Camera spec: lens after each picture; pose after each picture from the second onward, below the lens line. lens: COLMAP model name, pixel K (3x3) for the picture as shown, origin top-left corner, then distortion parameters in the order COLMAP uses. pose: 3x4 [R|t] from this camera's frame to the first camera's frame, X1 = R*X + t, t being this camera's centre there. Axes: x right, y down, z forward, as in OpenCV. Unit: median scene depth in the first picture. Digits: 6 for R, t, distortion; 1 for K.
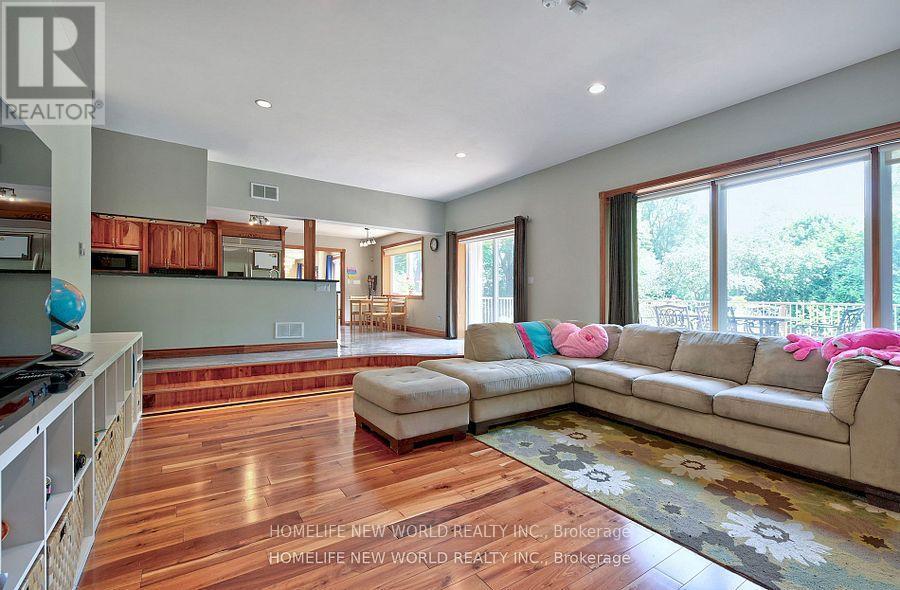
lens RADIAL K [[410.4, 0, 478.9], [0, 410.4, 298.8], [0, 0, 1]] dist [0.001541, -0.000093]
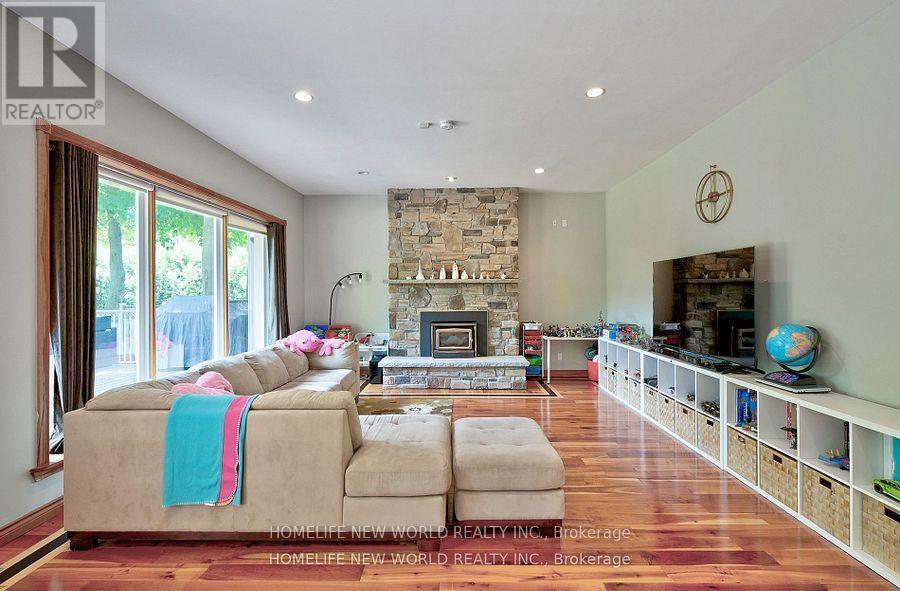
lens RADIAL K [[433.1, 0, 452.8], [0, 433.1, 289.9], [0, 0, 1]] dist [-0.000631, -0.000835]
pose [[-0.810082, -0.009741, 0.586236, -0.447738], [-0.007342, 0.999952, 0.006469, -0.079448], [-0.586271, 0.000936, -0.810115, 1.318709]]
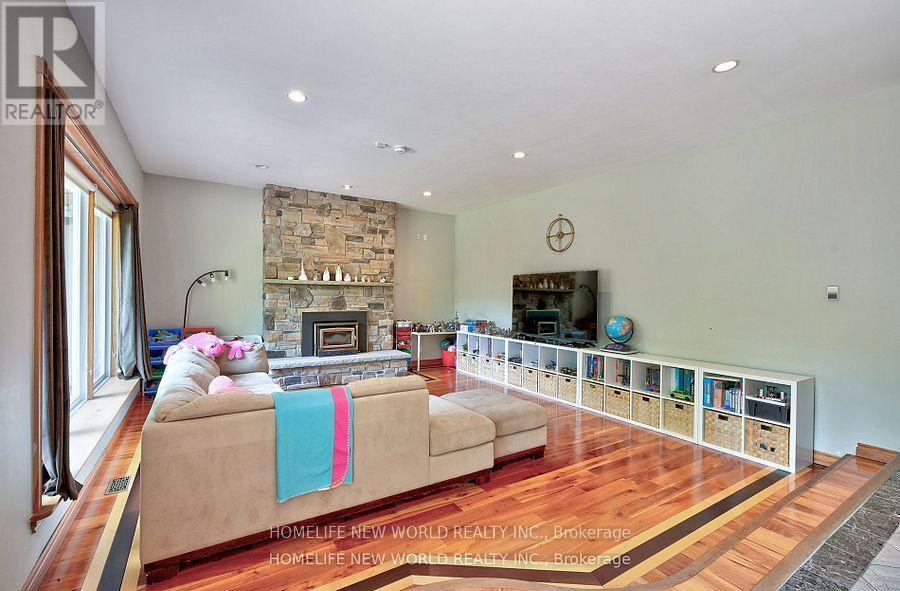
lens RADIAL K [[410.4, 0, 478.9], [0, 410.4, 299.3], [0, 0, 1]] dist [0.001541, -0.000093]
pose [[-0.999427, -0.030309, 0.015049, -0.111415], [-0.030131, 0.999475, 0.011917, -0.074069], [-0.015402, 0.011457, -0.999816, 1.592074]]
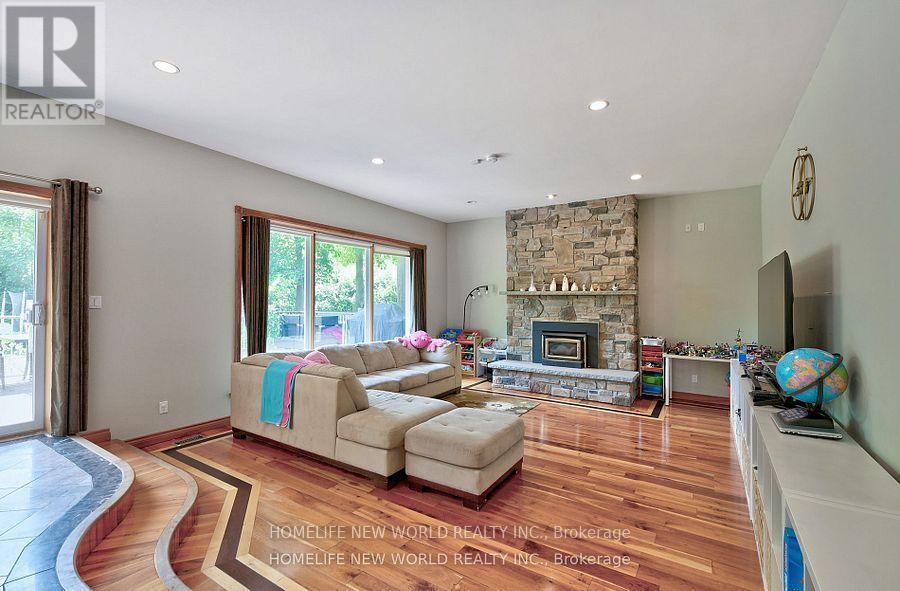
lens RADIAL K [[411.9, 0, 424.0], [0, 411.9, 294.9], [0, 0, 1]] dist [0.000549, -0.000120]
pose [[-0.341417, -0.003830, 0.939904, -0.794422], [-0.013821, 0.999904, -0.000946, -0.084275], [-0.939810, -0.013314, -0.341437, 1.080679]]
